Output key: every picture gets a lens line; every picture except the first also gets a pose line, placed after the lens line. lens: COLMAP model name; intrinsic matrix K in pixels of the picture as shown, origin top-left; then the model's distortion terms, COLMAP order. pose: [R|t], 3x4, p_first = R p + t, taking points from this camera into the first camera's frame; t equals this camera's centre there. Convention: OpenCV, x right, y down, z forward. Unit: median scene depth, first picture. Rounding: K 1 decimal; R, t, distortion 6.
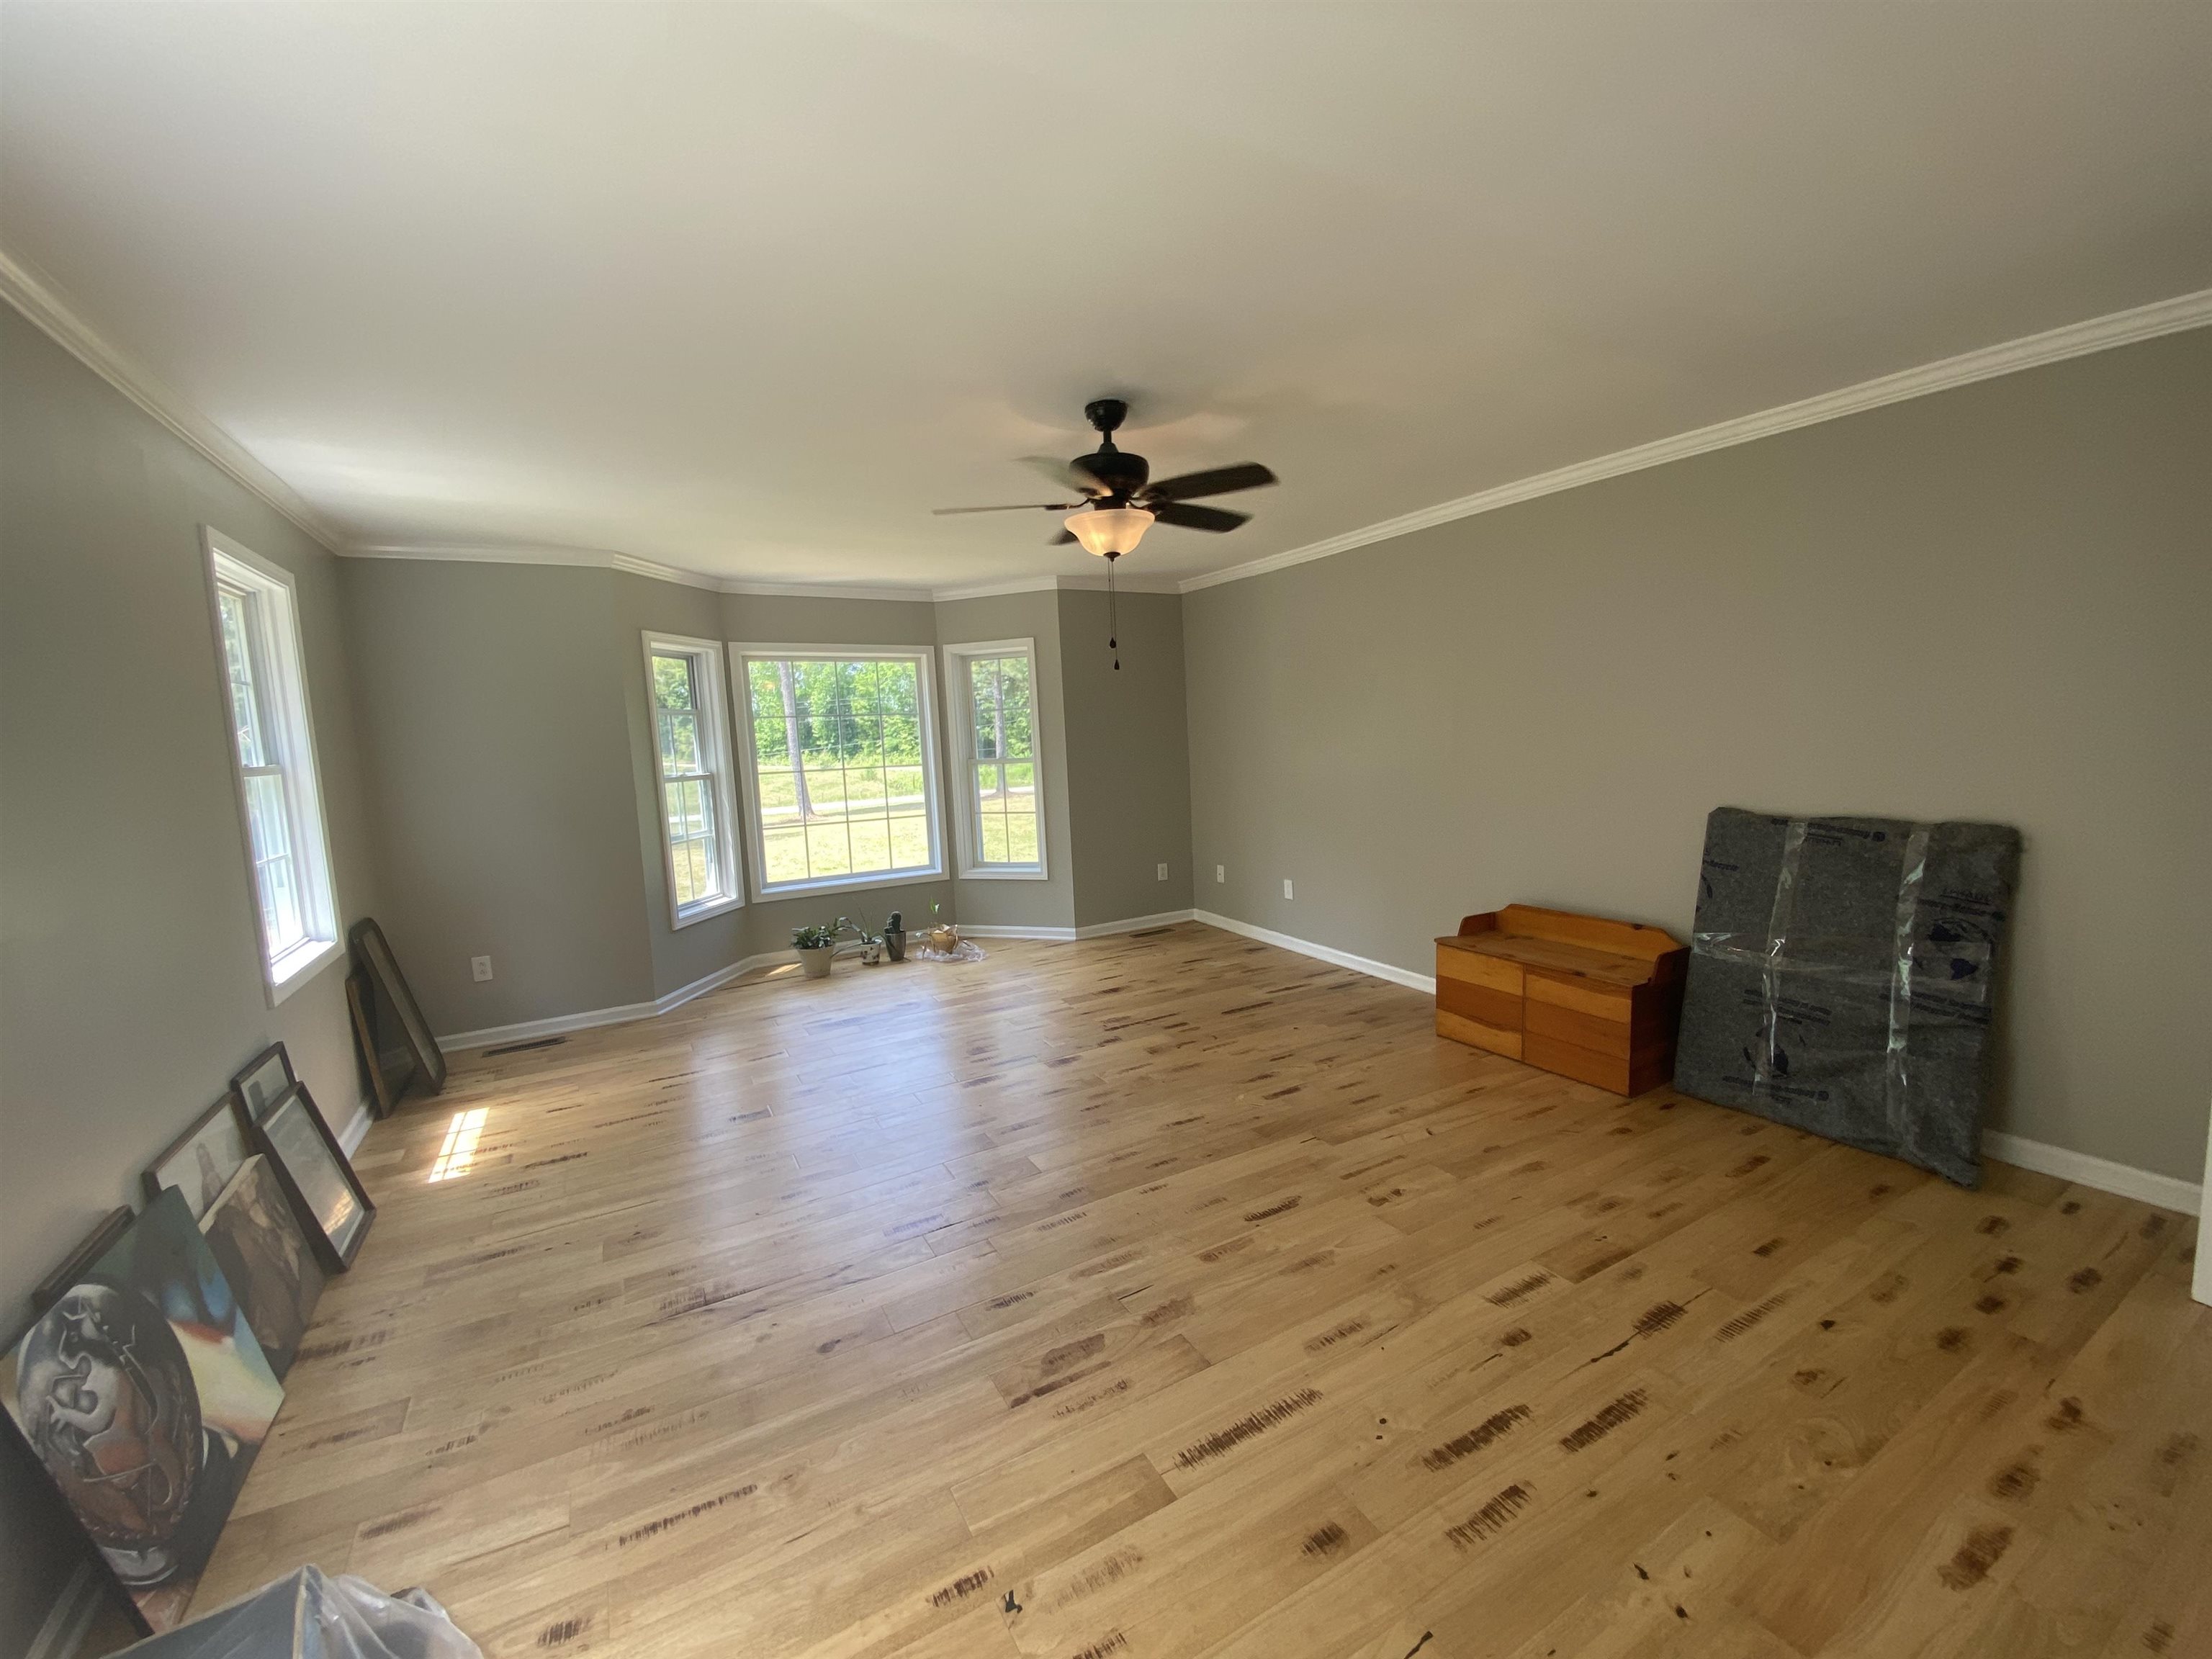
lens RADIAL K [[910.5, 0, 1117.8], [0, 910.5, 824.5], [0, 0, 1]] dist [0.024307, -0.024137]
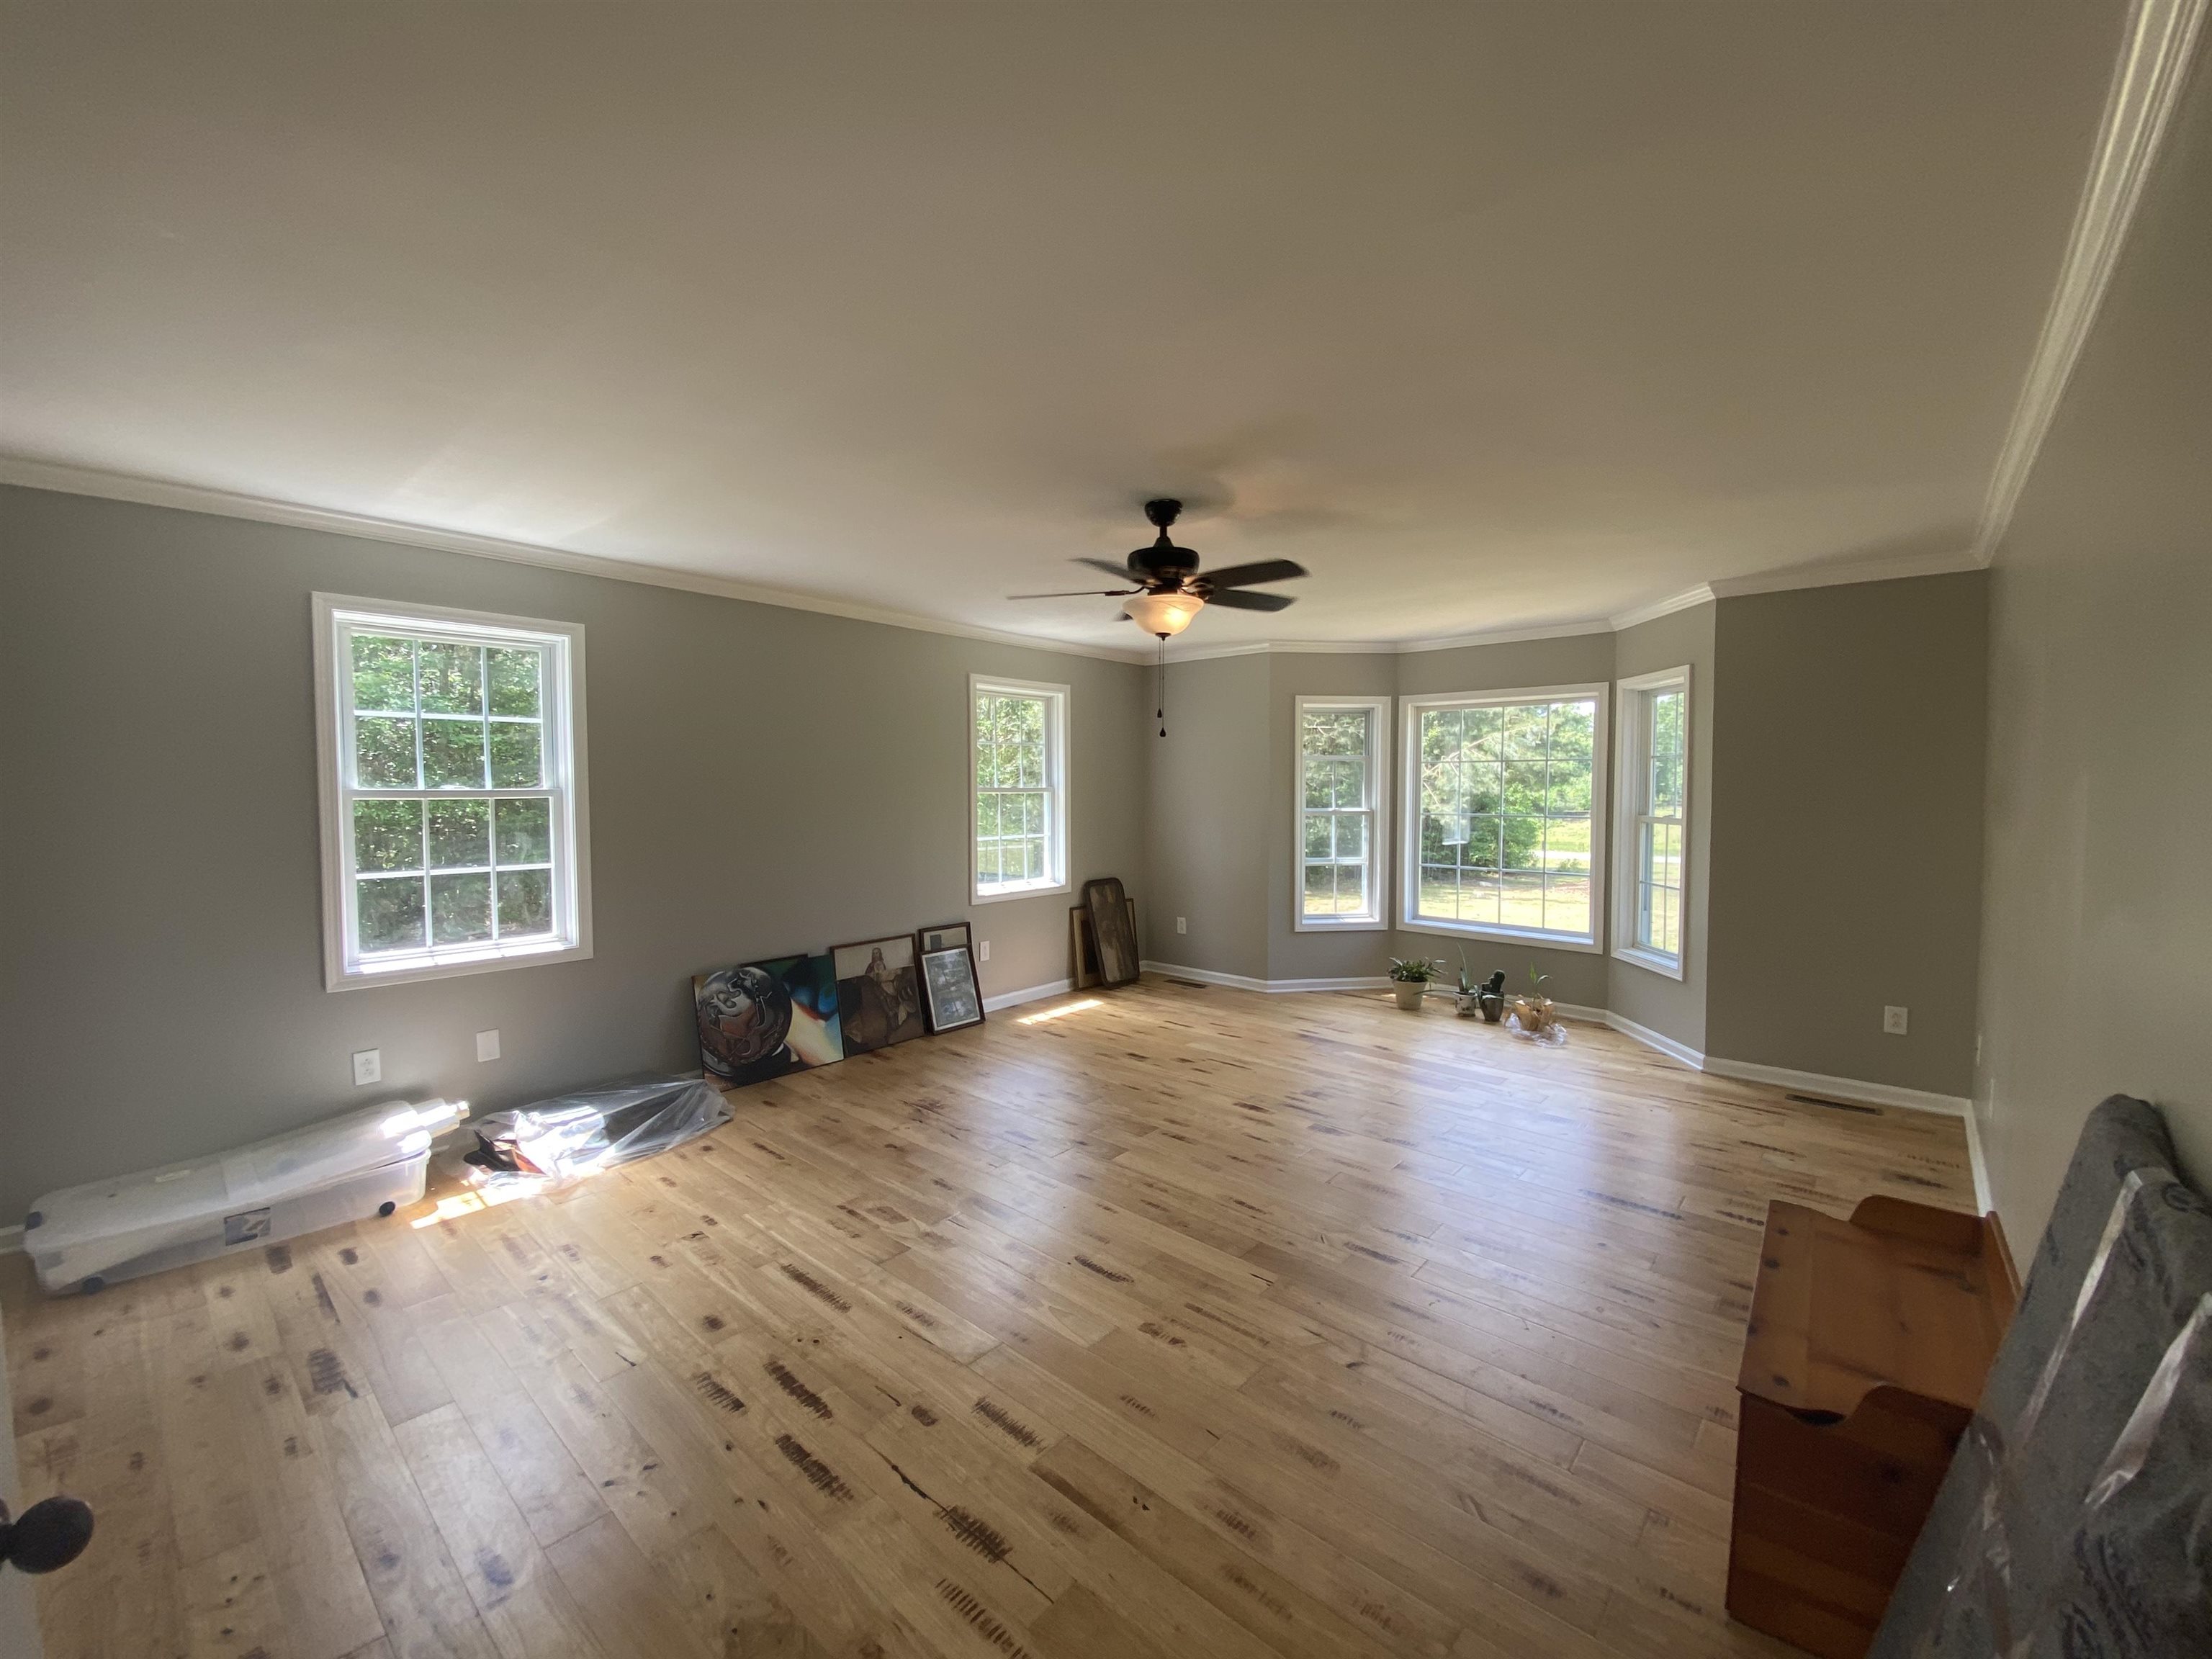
lens RADIAL K [[910.5, 0, 1117.8], [0, 910.5, 824.5], [0, 0, 1]] dist [0.024307, -0.024137]
pose [[0.320891, 0.092277, -0.942610, 1.078324], [-0.116973, 0.991484, 0.057240, -0.132745], [0.939865, 0.091892, 0.328952, 0.621773]]
